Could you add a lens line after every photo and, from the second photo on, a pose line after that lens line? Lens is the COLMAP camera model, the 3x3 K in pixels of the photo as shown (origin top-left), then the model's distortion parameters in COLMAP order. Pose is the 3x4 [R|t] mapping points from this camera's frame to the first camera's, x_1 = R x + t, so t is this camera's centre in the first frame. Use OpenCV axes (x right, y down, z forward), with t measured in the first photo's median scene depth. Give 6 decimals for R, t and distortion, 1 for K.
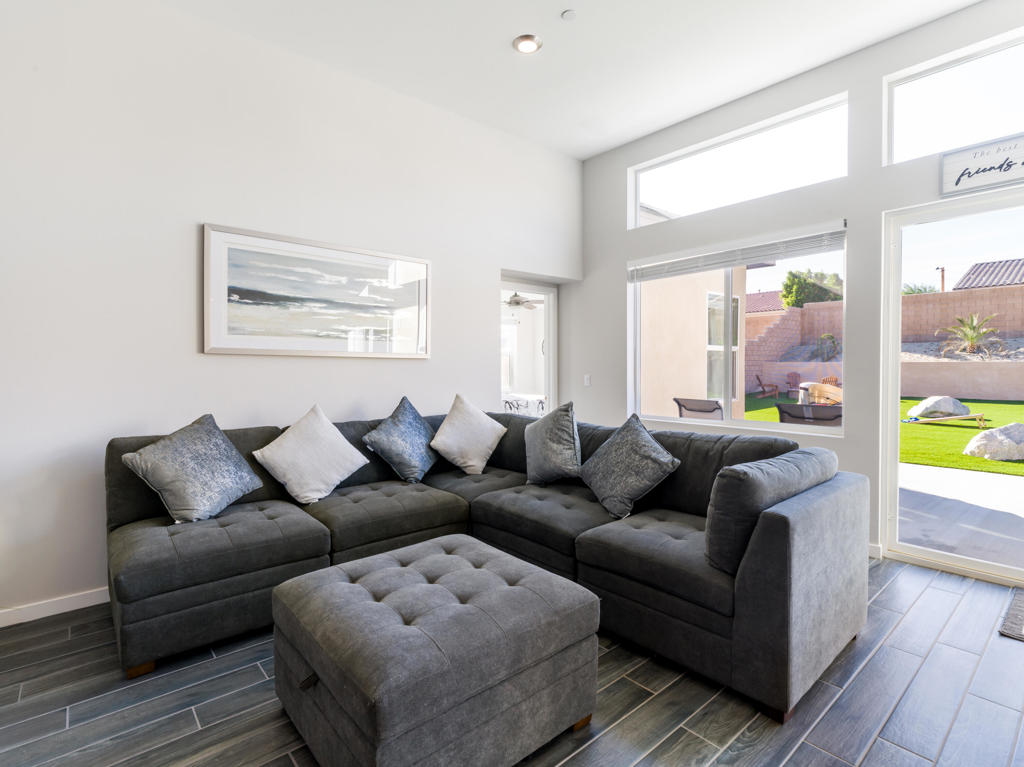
lens RADIAL K [[497.8, 0, 512.0], [0, 497.8, 383.5], [0, 0, 1]] dist [-0.000387, -0.000755]
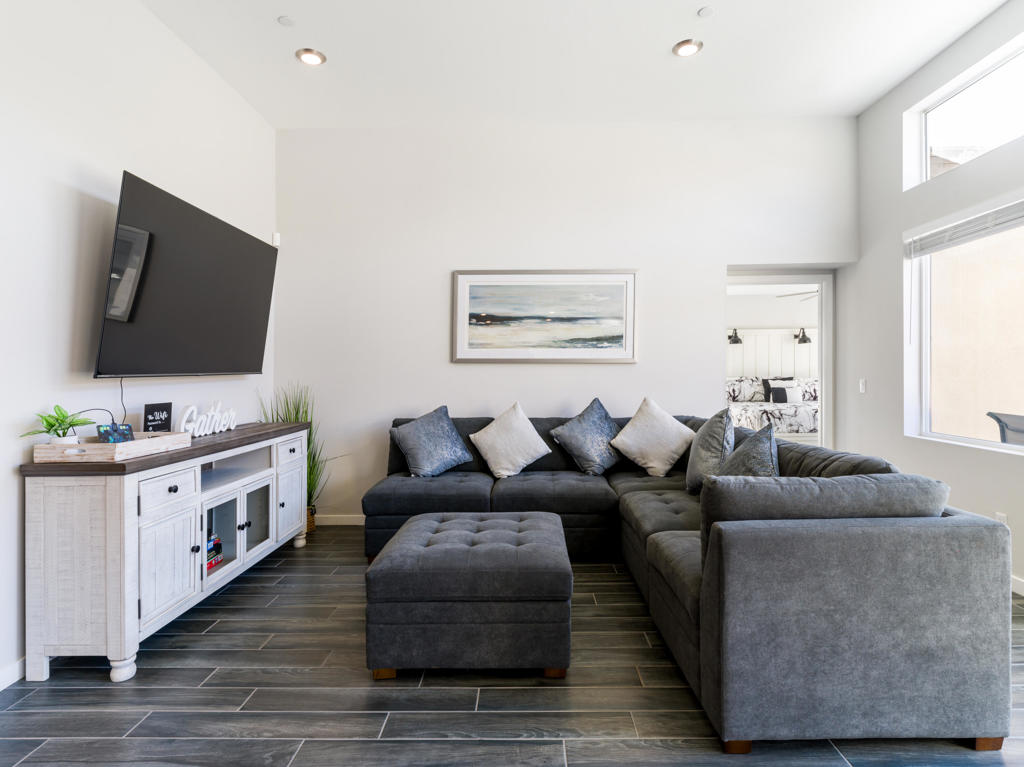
lens RADIAL K [[555.1, 0, 543.7], [0, 555.1, 375.5], [0, 0, 1]] dist [0.000378, -0.000545]
pose [[0.755450, -0.000904, -0.655205, 0.546955], [-0.013305, 0.999772, -0.016721, -0.001883], [0.655071, 0.021349, 0.755266, -0.014927]]
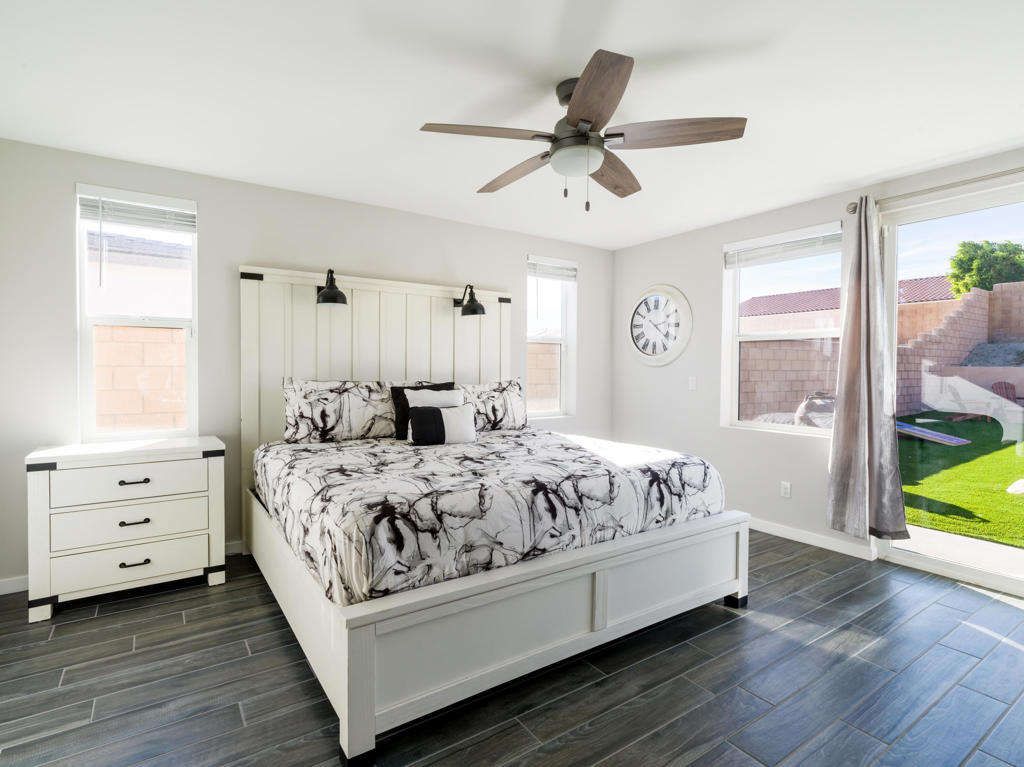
lens RADIAL K [[510.9, 0, 520.5], [0, 510.9, 379.3], [0, 0, 1]] dist [0.005151, 0.001355]
pose [[0.993034, 0.008424, -0.117527, 0.027252], [-0.010553, 0.999791, -0.017505, -0.040451], [0.117355, 0.018624, 0.992915, 1.539925]]
